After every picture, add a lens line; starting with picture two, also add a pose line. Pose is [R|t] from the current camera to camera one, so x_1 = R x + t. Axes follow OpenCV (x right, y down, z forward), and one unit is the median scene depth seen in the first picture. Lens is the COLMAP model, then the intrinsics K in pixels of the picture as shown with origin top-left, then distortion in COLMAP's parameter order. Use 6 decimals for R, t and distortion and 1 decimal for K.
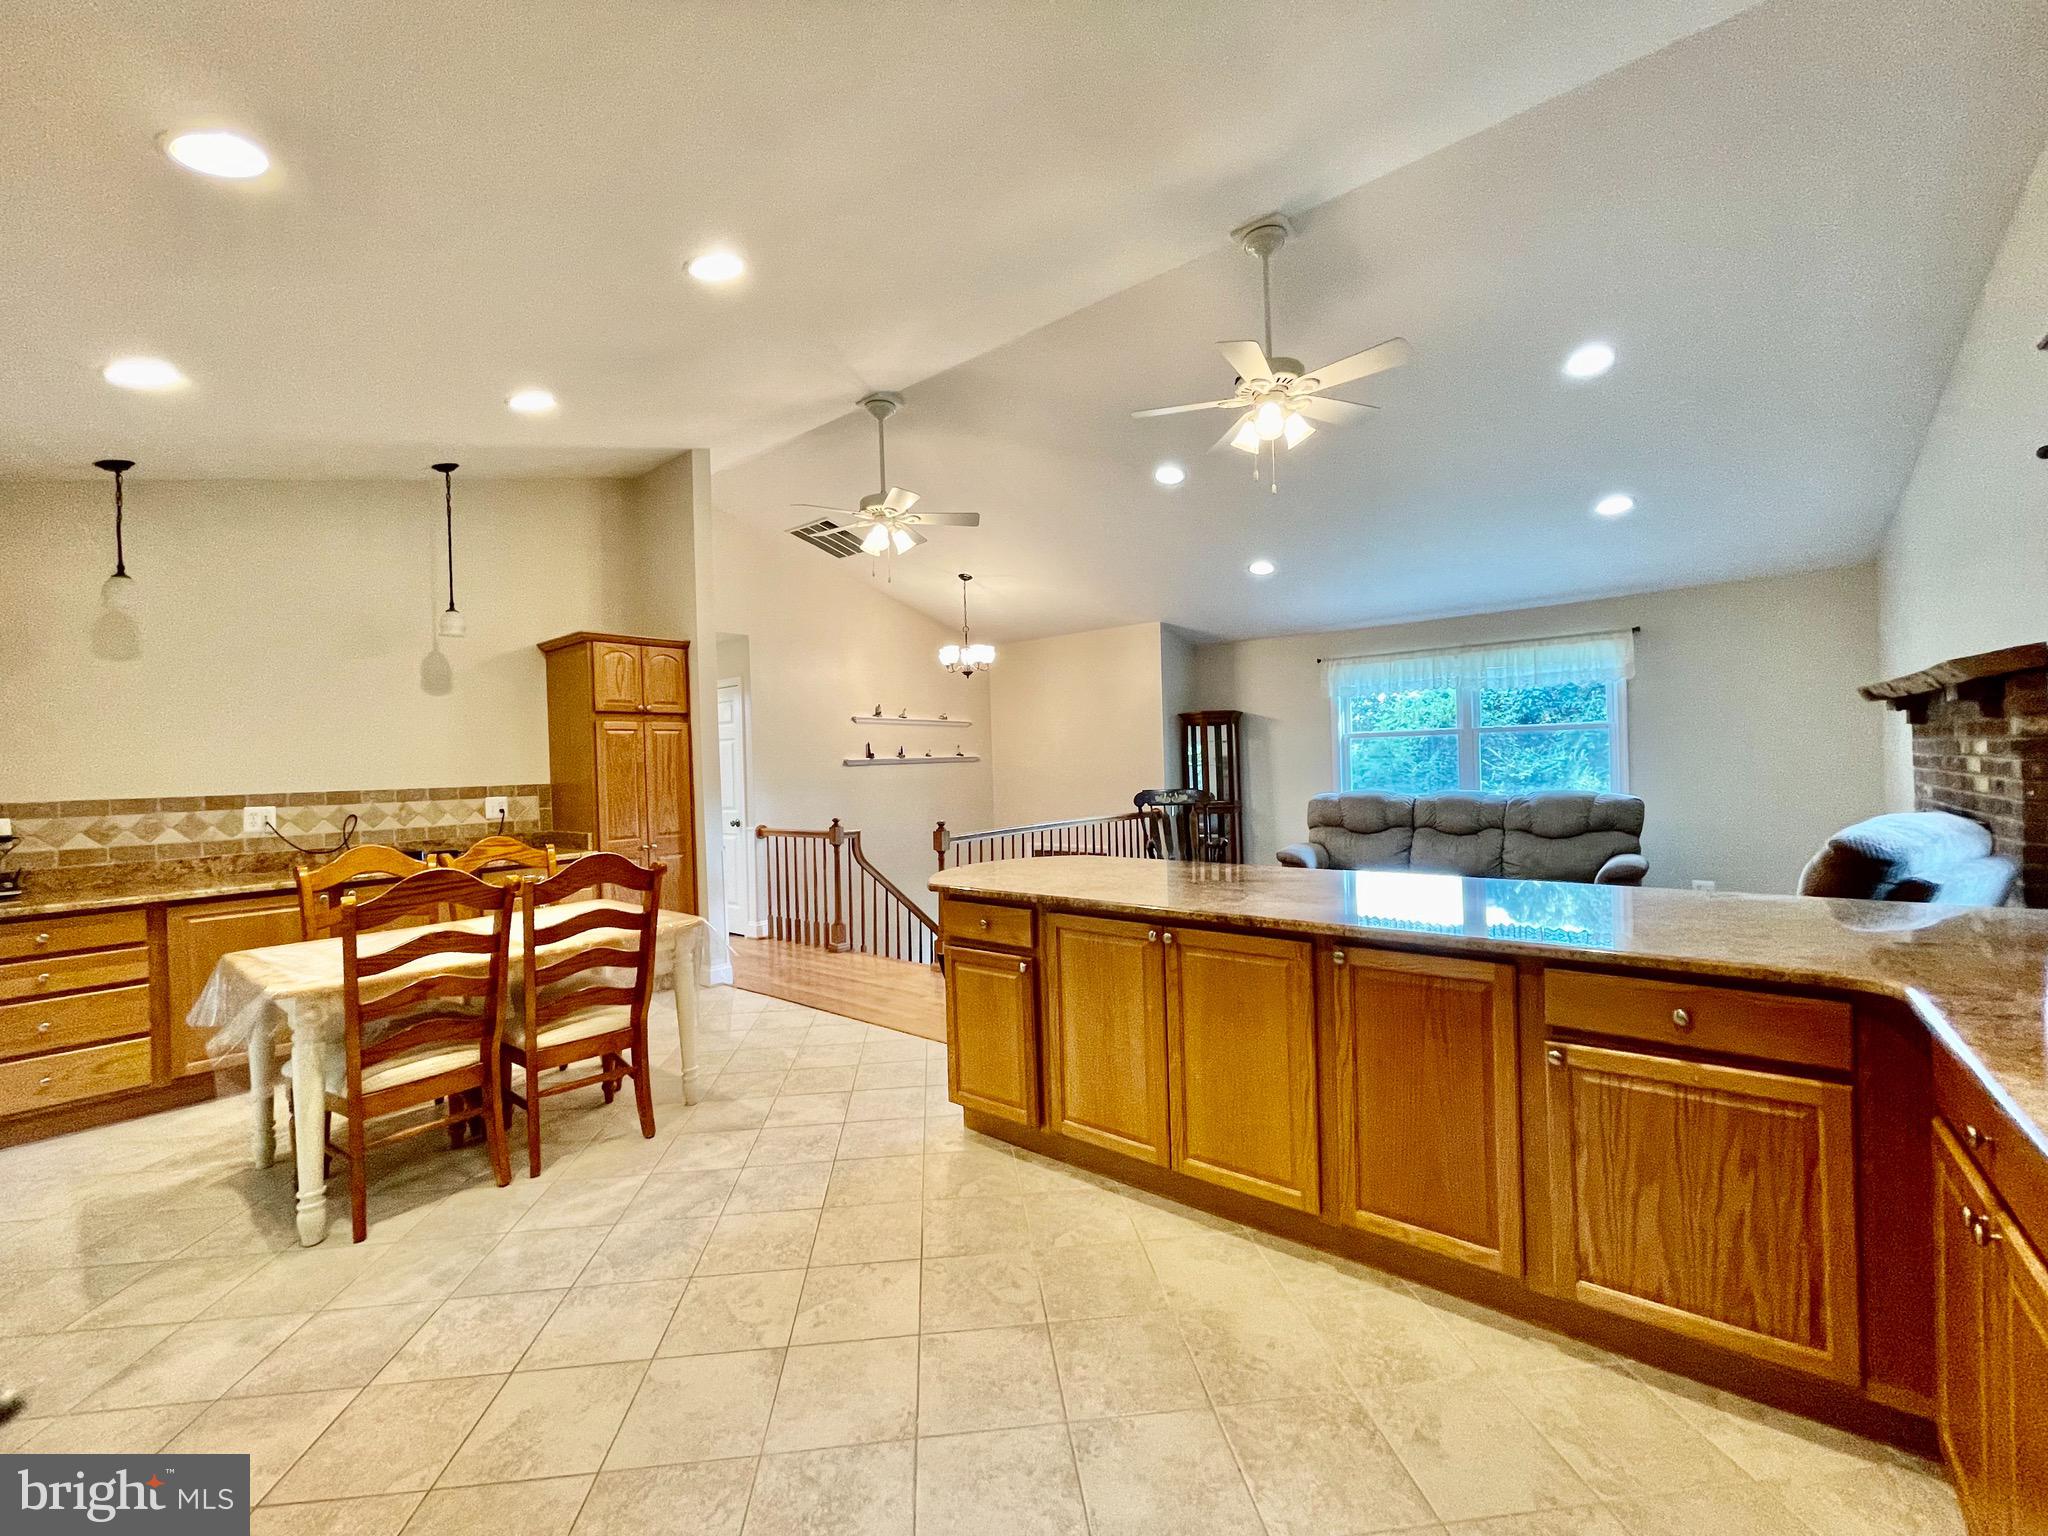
lens RADIAL K [[819.0, 0, 1019.9], [0, 819.0, 768.4], [0, 0, 1]] dist [-0.000878, -0.000060]
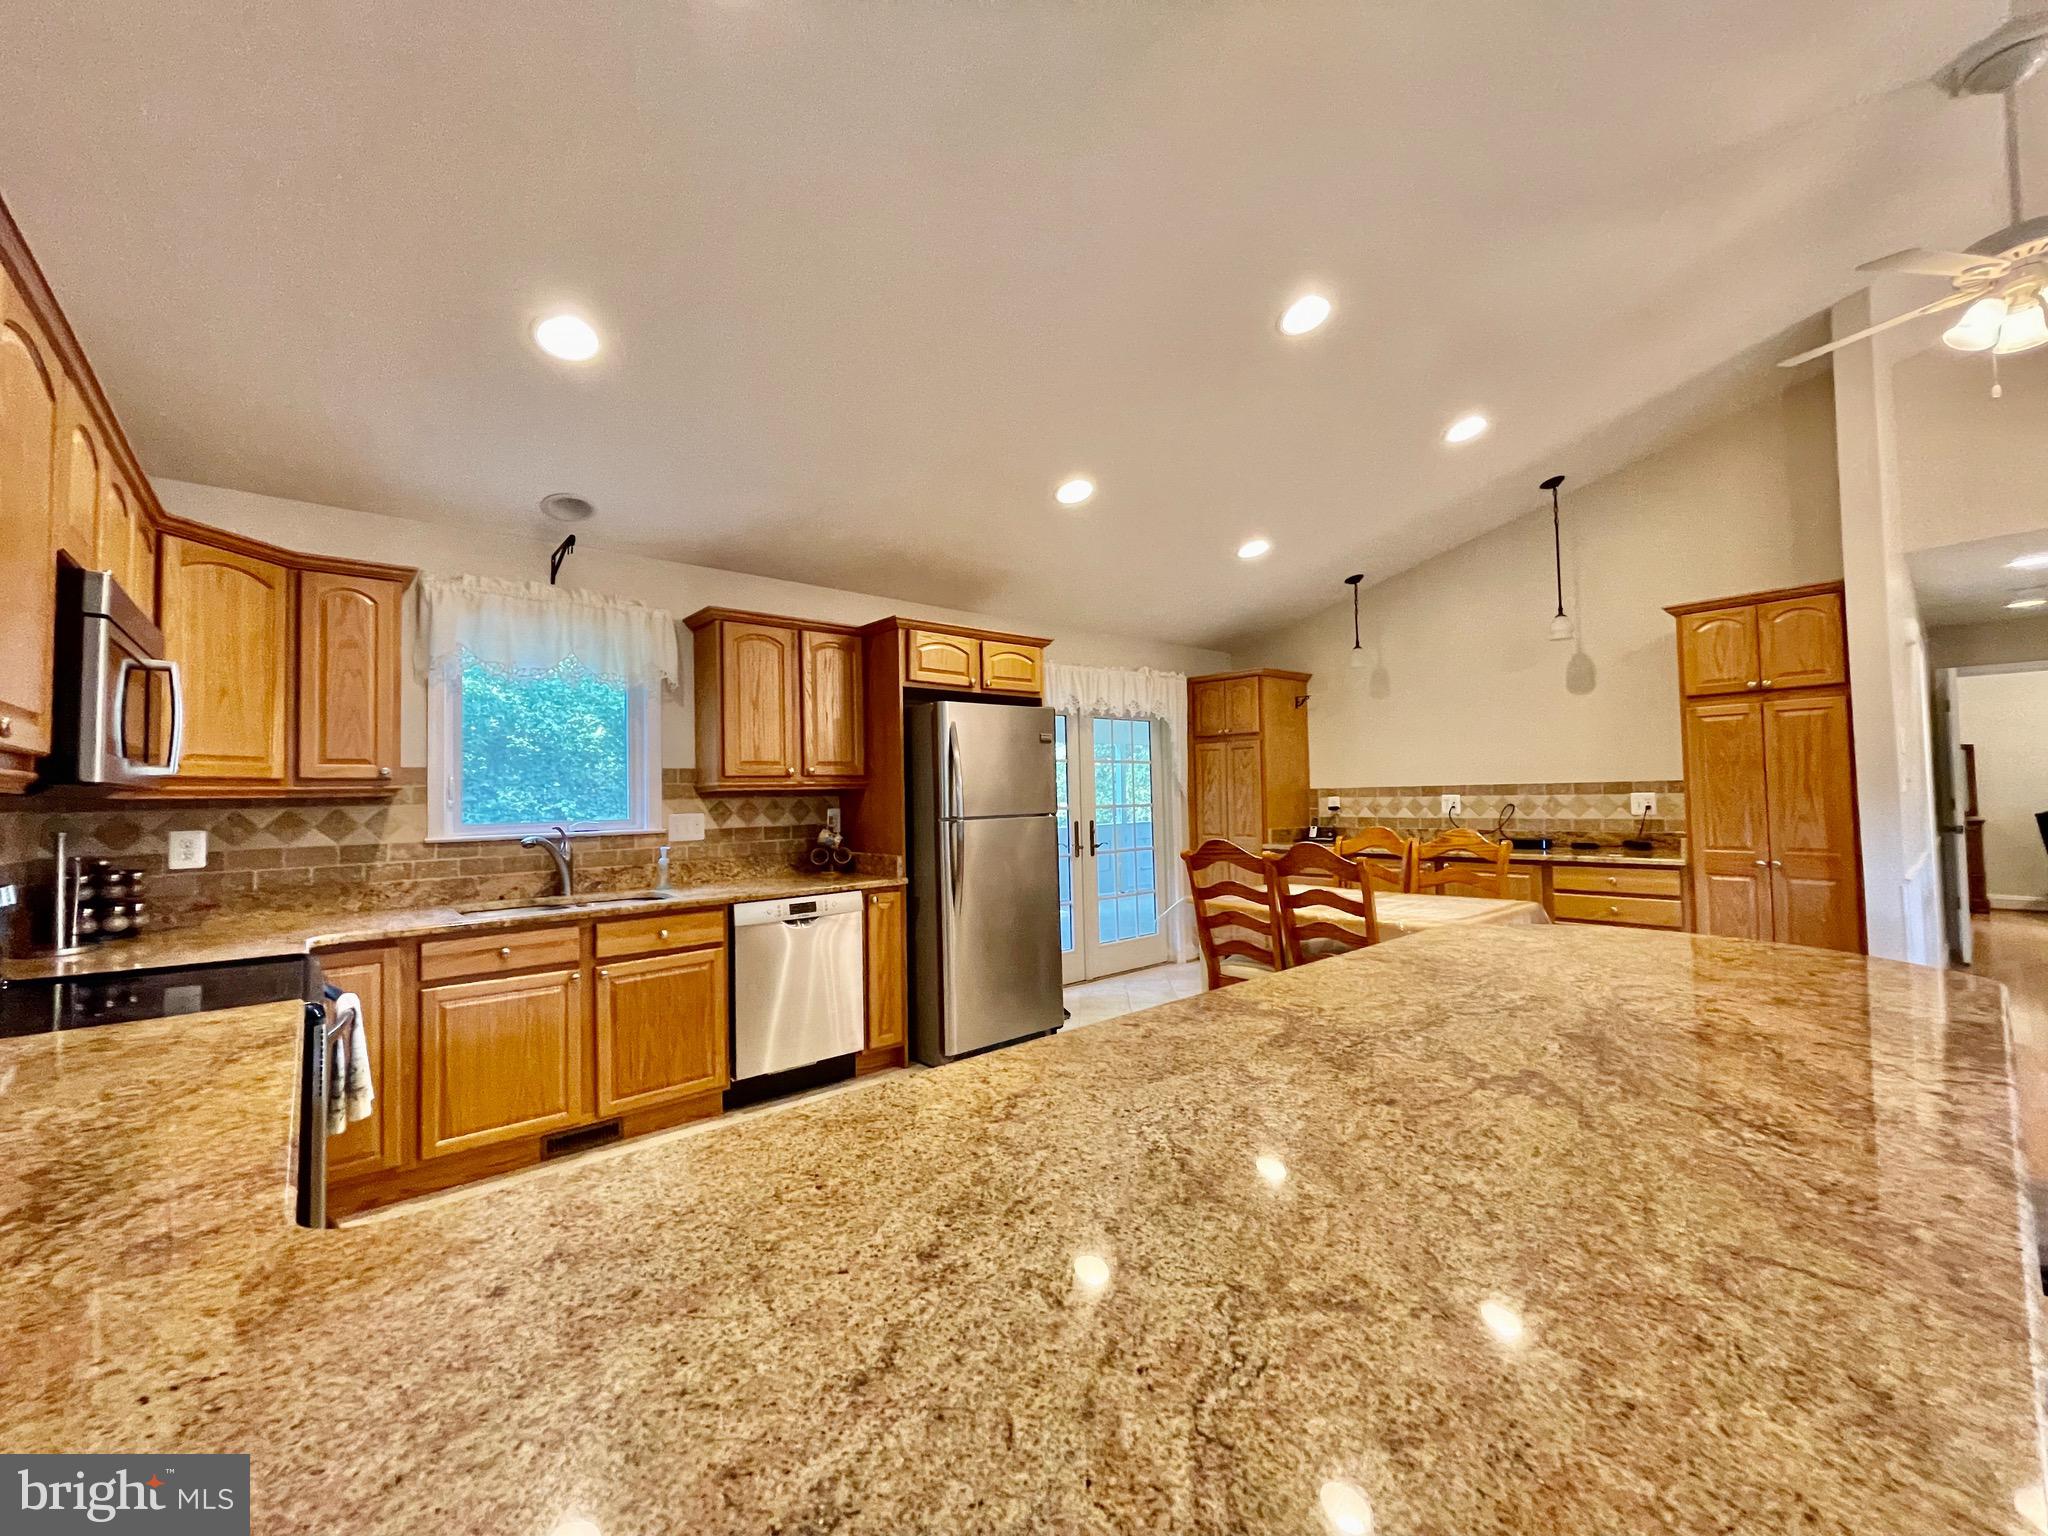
lens RADIAL K [[819.0, 0, 1019.9], [0, 819.0, 768.4], [0, 0, 1]] dist [-0.000878, -0.000060]
pose [[-0.169093, 0.002964, -0.985596, 0.456184], [0.023217, 0.999730, -0.000976, -0.010106], [0.985327, -0.023048, -0.169116, 0.474809]]
